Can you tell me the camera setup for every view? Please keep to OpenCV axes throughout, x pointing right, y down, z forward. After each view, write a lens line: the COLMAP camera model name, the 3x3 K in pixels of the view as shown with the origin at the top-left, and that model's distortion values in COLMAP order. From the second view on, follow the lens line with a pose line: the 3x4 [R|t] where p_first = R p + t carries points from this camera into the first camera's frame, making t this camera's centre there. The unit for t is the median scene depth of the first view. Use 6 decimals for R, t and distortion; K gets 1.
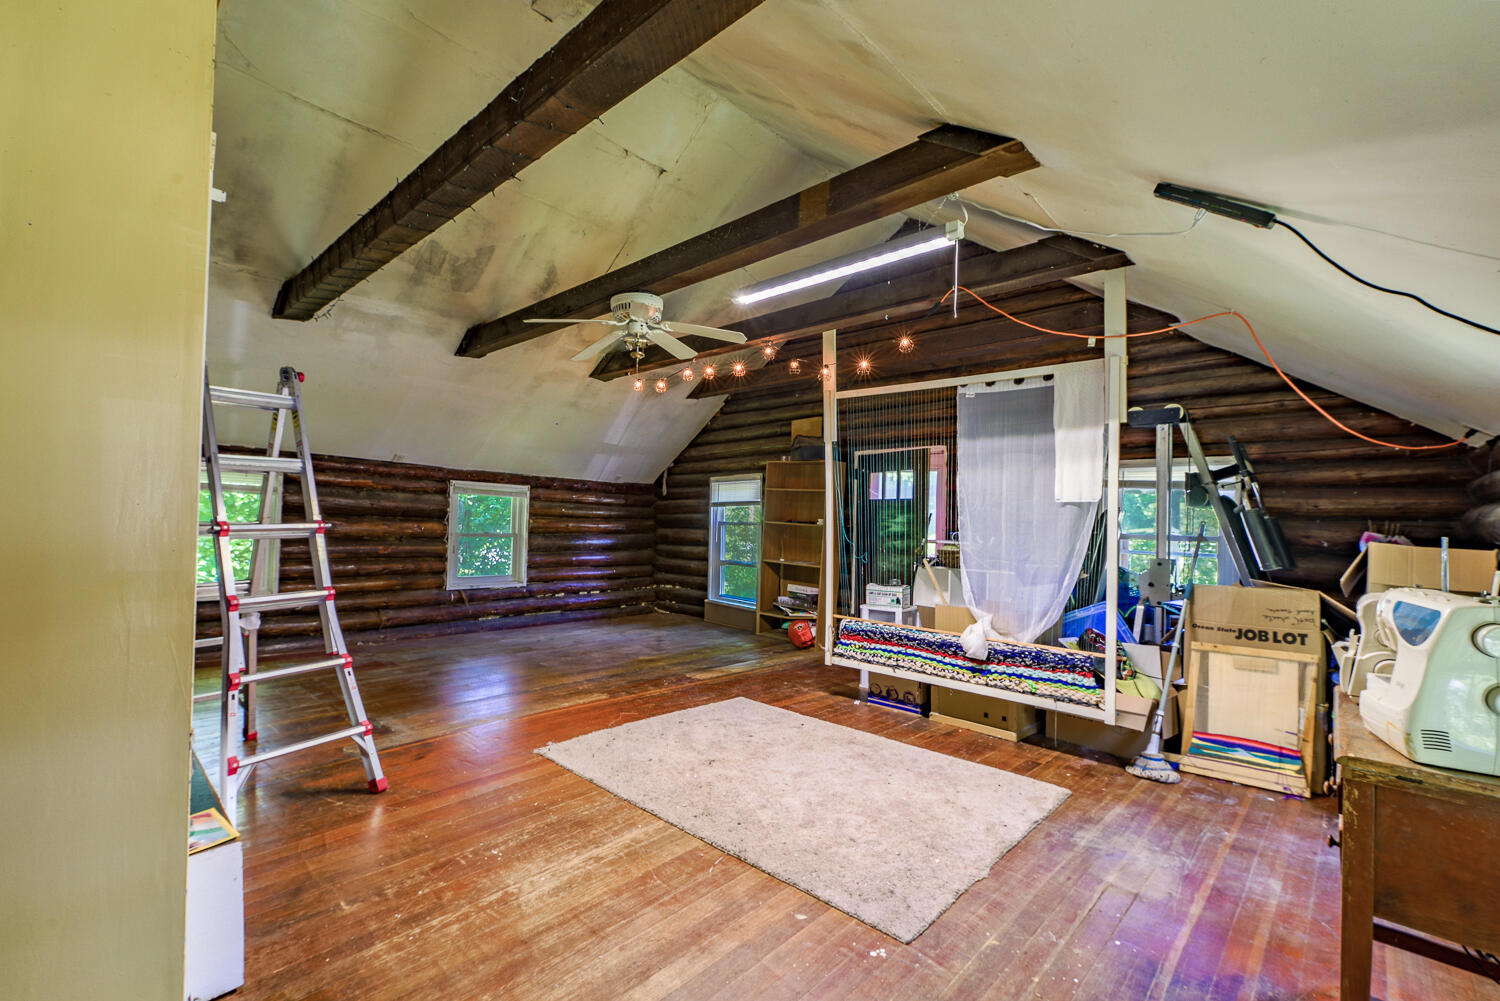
lens RADIAL K [[652.6, 0, 746.1], [0, 652.6, 506.5], [0, 0, 1]] dist [-0.009242, -0.000079]
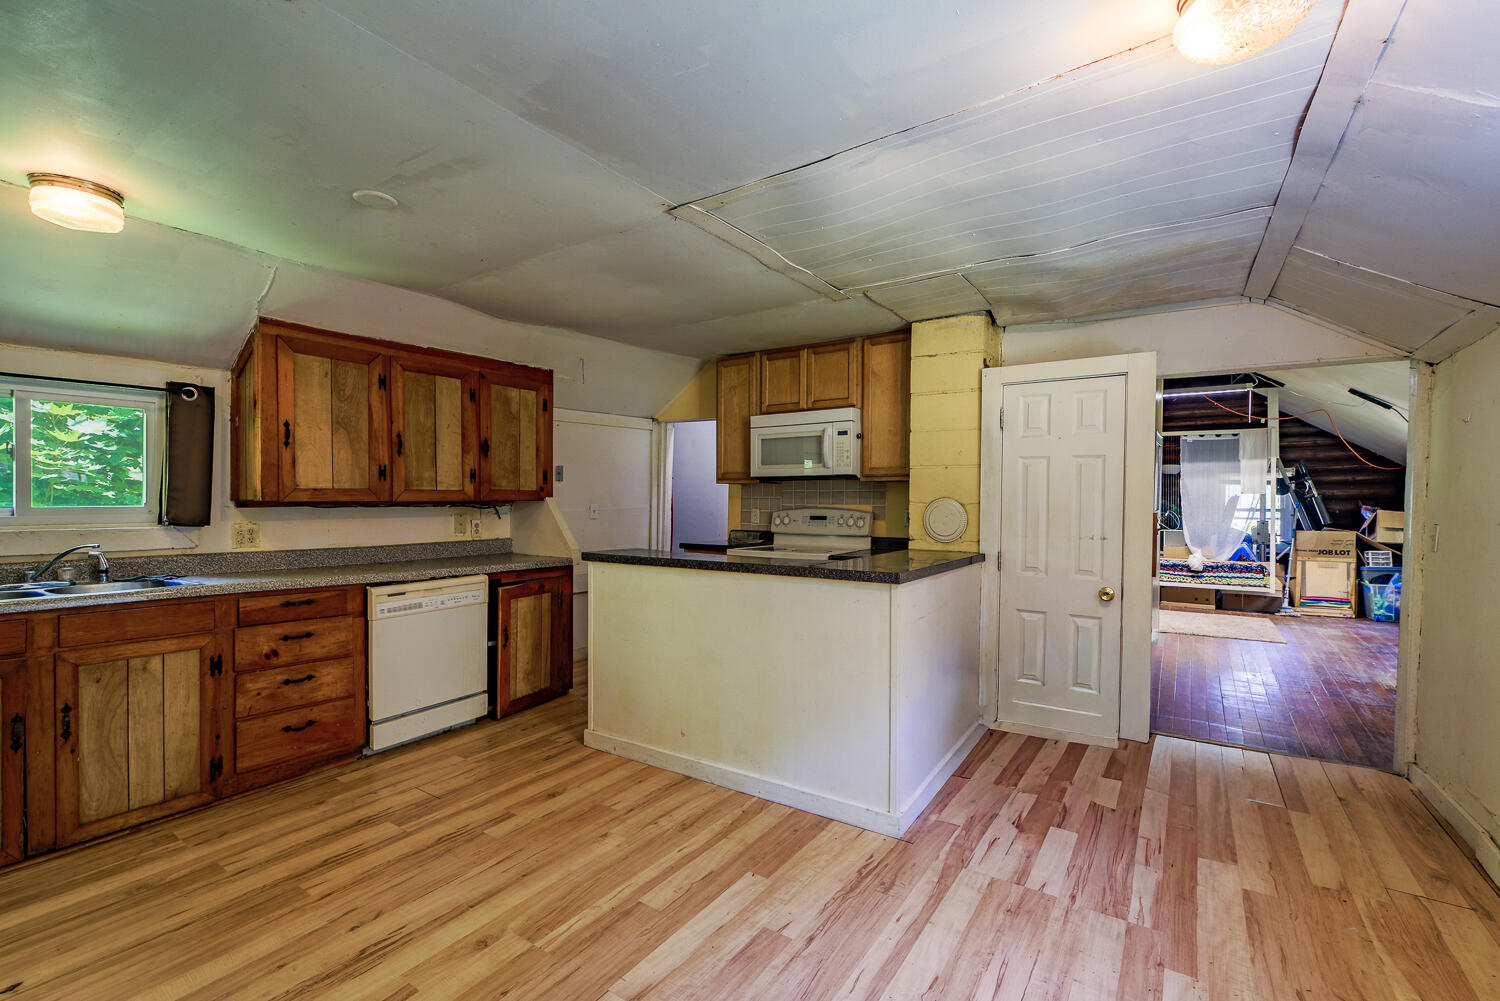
lens RADIAL K [[652.6, 0, 751.0], [0, 652.6, 504.7], [0, 0, 1]] dist [-0.009242, -0.000079]
pose [[0.988062, -0.017004, 0.153114, -1.466957], [0.012609, 0.999481, 0.029627, -0.056516], [-0.153539, -0.027342, 0.987764, -0.873050]]
